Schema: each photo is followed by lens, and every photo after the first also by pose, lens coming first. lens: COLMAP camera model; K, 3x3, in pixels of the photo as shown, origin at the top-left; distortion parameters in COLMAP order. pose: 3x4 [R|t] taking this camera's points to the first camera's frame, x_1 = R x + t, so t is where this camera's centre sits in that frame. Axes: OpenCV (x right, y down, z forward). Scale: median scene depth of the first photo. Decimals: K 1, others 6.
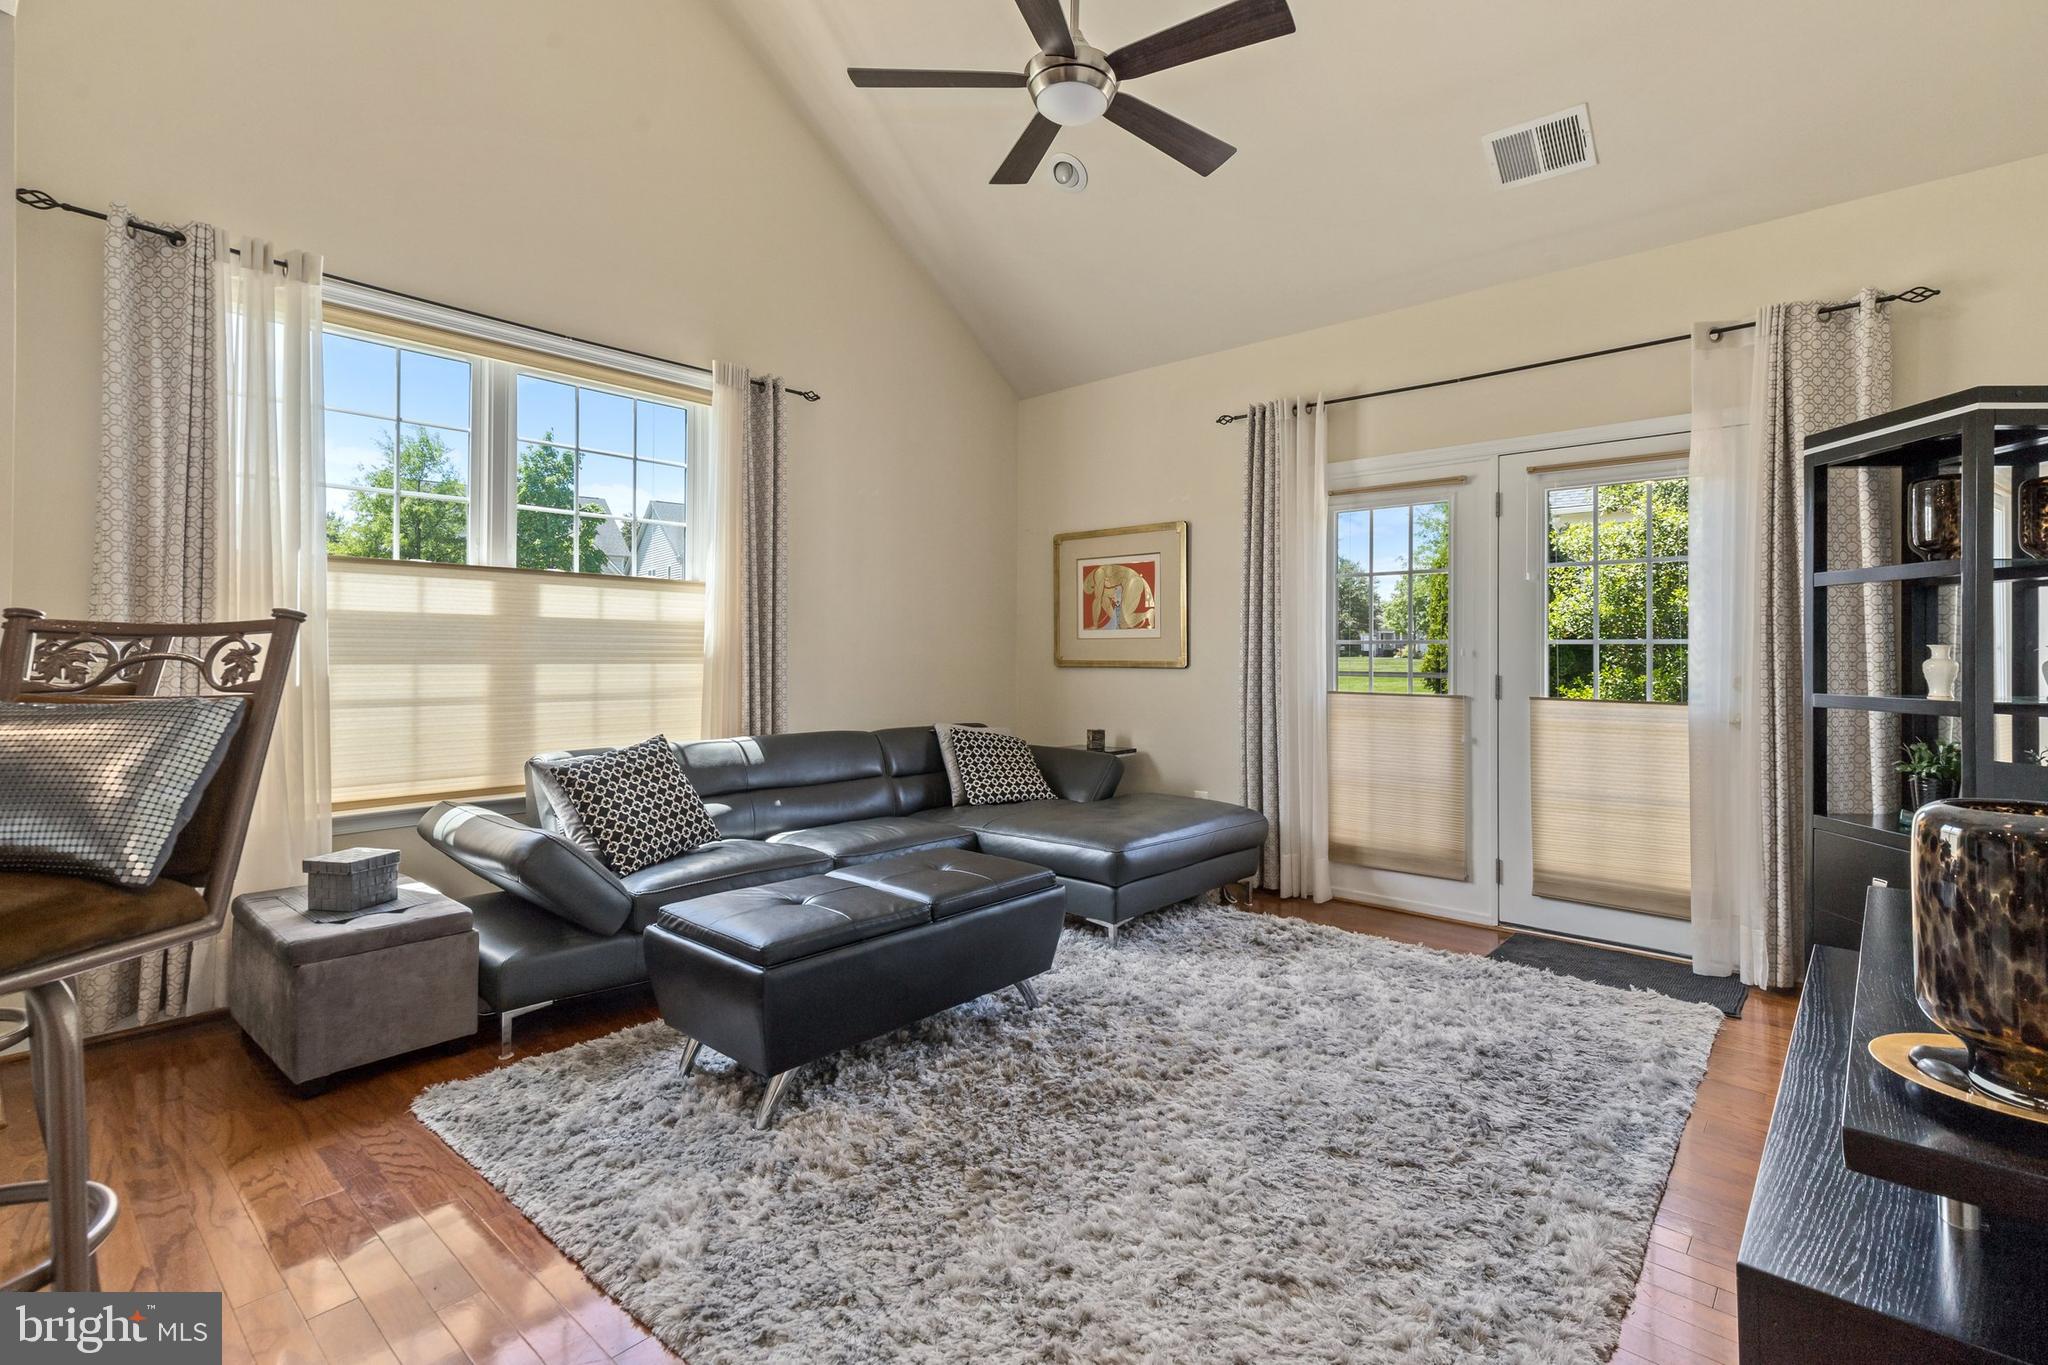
lens RADIAL K [[949.7, 0, 1039.1], [0, 949.7, 648.7], [0, 0, 1]] dist [0.020857, -0.000081]
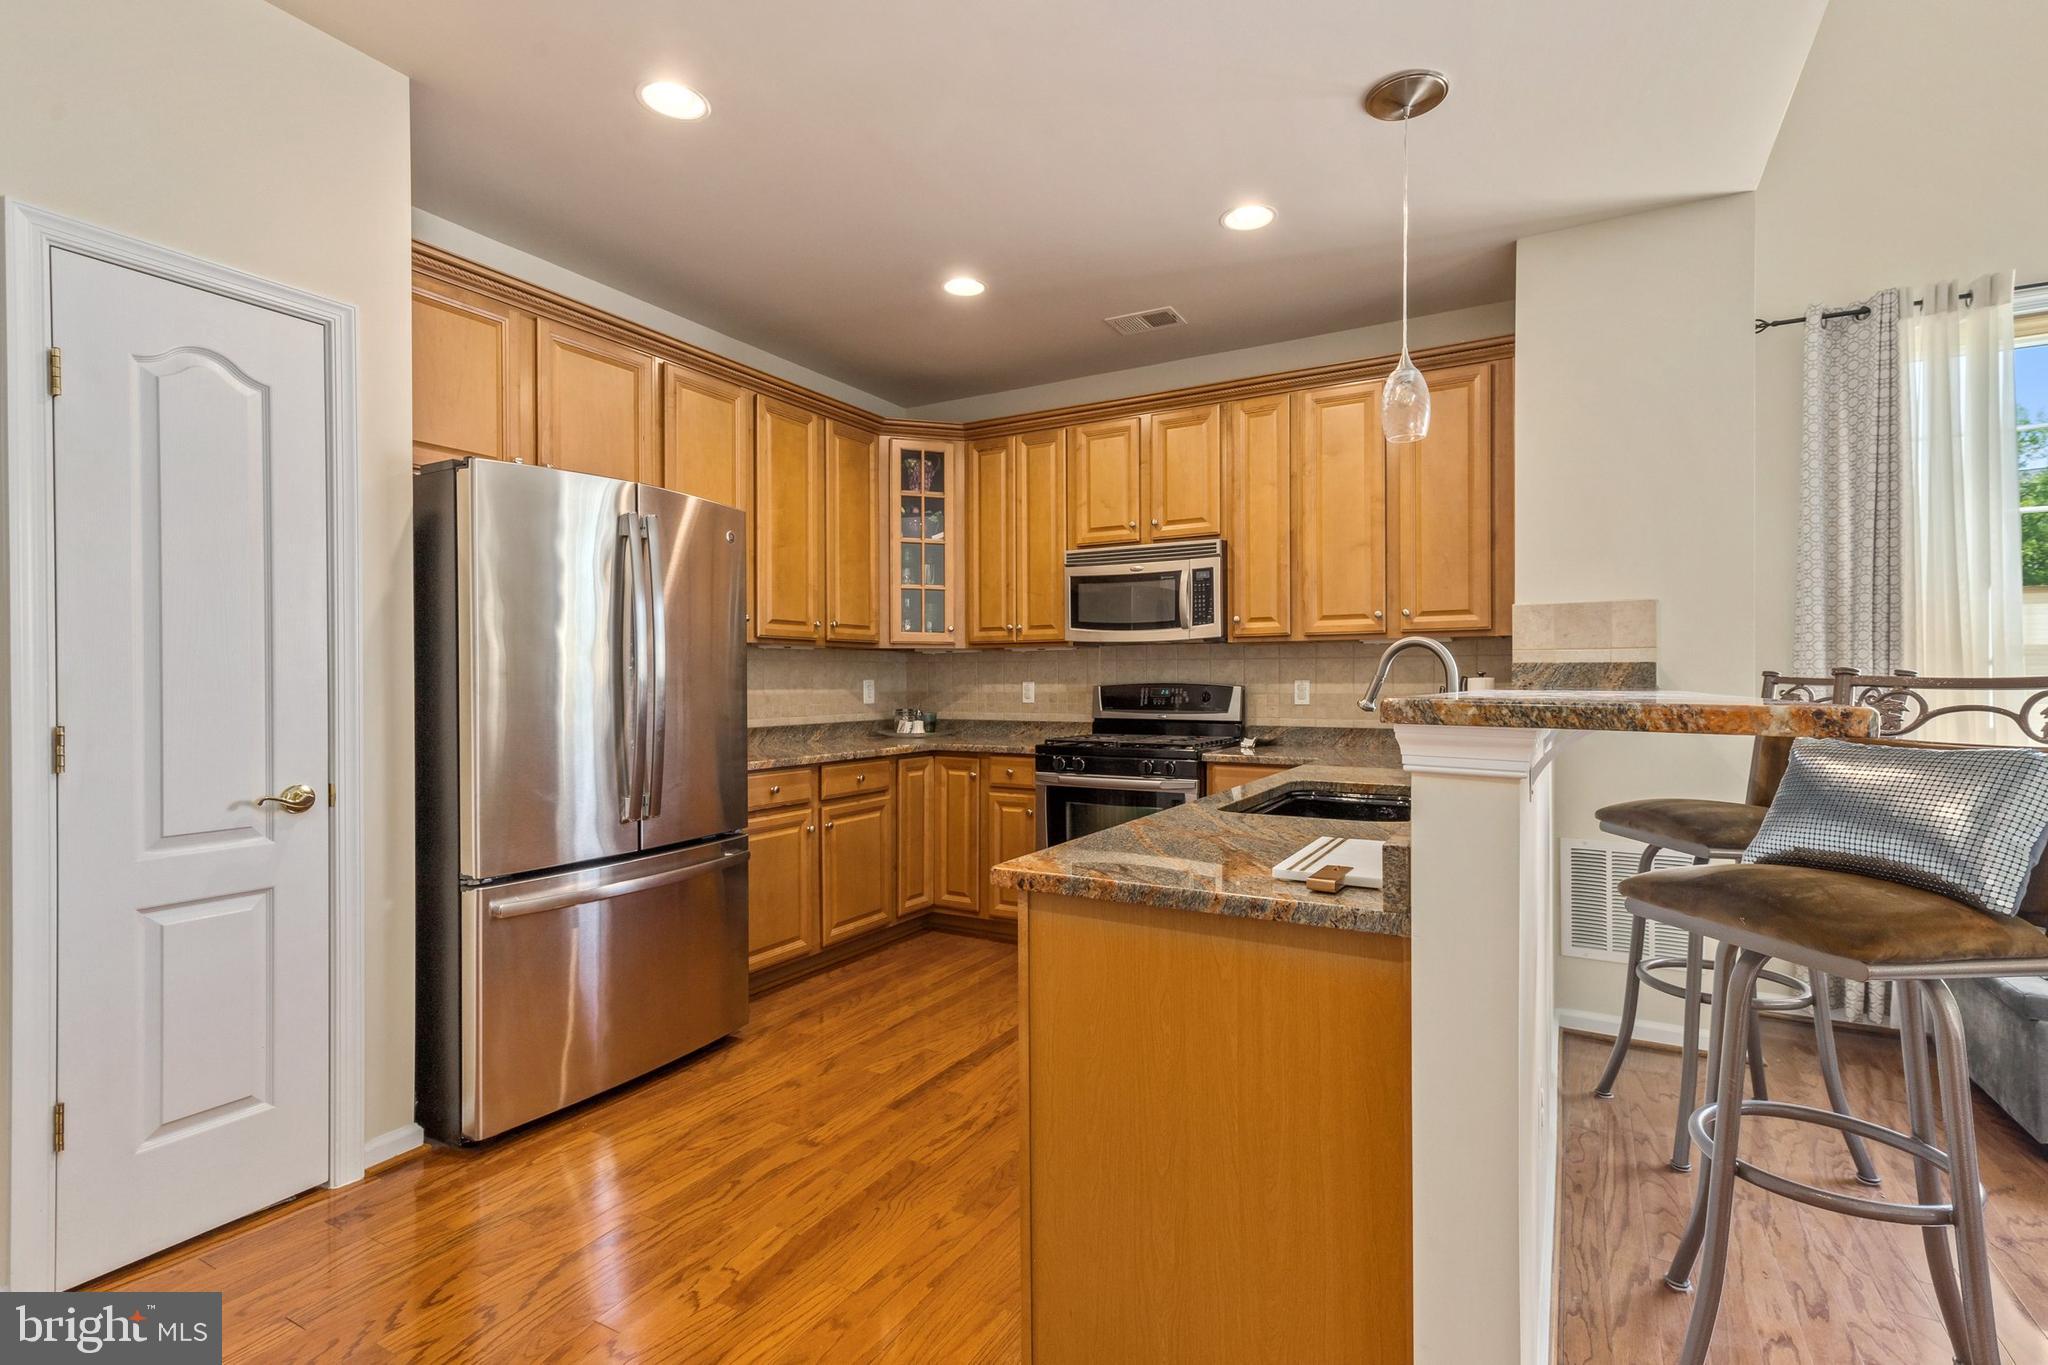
lens RADIAL K [[946.2, 0, 1042.9], [0, 946.2, 682.5], [0, 0, 1]] dist [0.018806, -0.000565]
pose [[0.212113, -0.002463, -0.977242, -0.018621], [0.012283, 0.999925, 0.000146, -0.012511], [0.977168, -0.012034, 0.212127, -0.100638]]
